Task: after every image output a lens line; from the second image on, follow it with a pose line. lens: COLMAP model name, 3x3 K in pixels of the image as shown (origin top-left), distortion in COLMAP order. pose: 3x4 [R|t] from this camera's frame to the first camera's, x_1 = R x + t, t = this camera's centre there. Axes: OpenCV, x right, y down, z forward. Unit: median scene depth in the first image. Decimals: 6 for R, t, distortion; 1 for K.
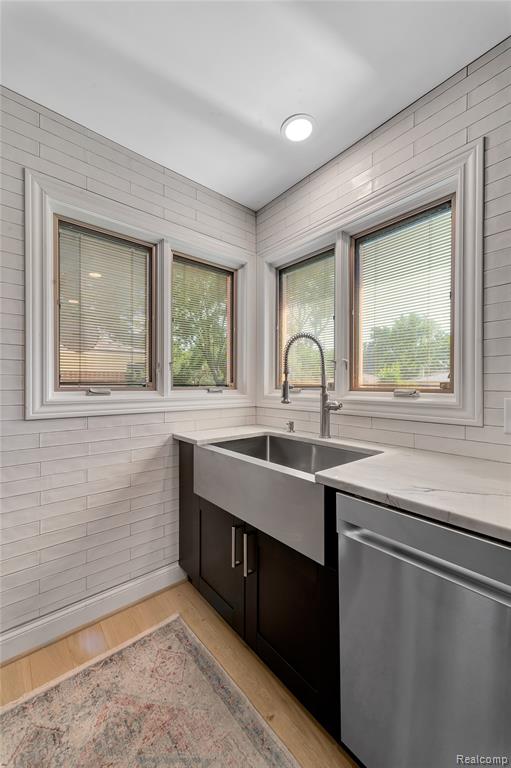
lens RADIAL K [[299.9, 0, 254.5], [0, 299.9, 384.7], [0, 0, 1]] dist [0.007669, 0.000064]
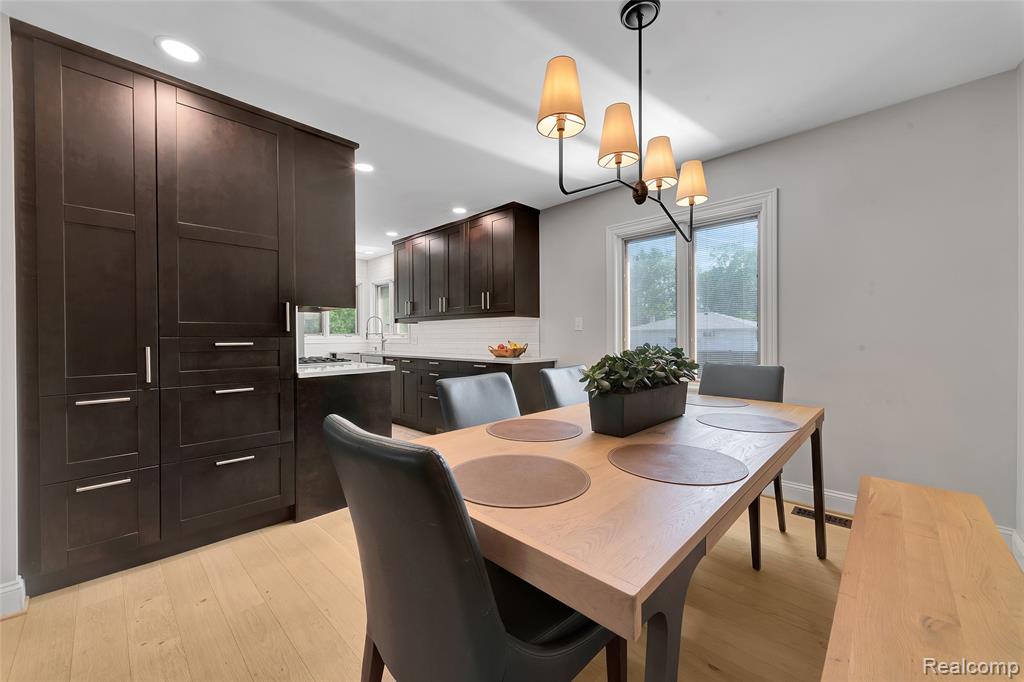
lens RADIAL K [[399.8, 0, 511.6], [0, 399.8, 338.0], [0, 0, 1]] dist [0.007669, 0.000064]
pose [[0.994901, -0.006987, 0.100618, 1.130186], [0.006554, 0.999968, 0.004638, 0.039770], [-0.100648, -0.003954, 0.994914, -3.125836]]
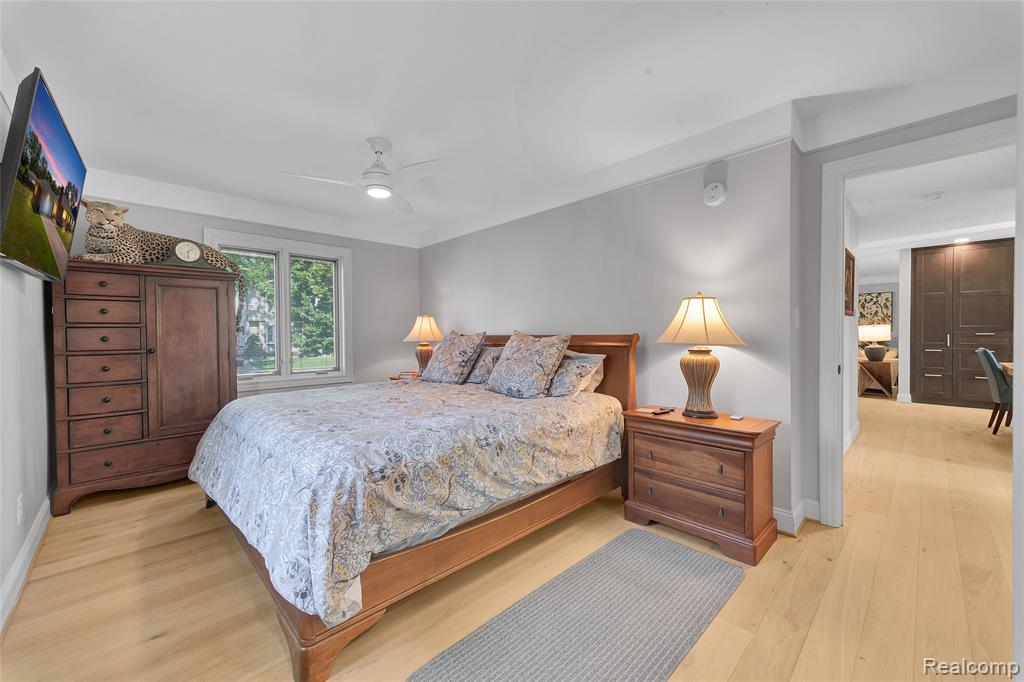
lens RADIAL K [[397.2, 0, 509.6], [0, 397.2, 338.3], [0, 0, 1]] dist [0.008308, 0.000085]
pose [[0.132677, 0.011469, -0.991093, 3.474647], [0.005501, 0.999909, 0.012308, 0.030747], [0.991144, -0.007085, 0.132602, -6.577235]]
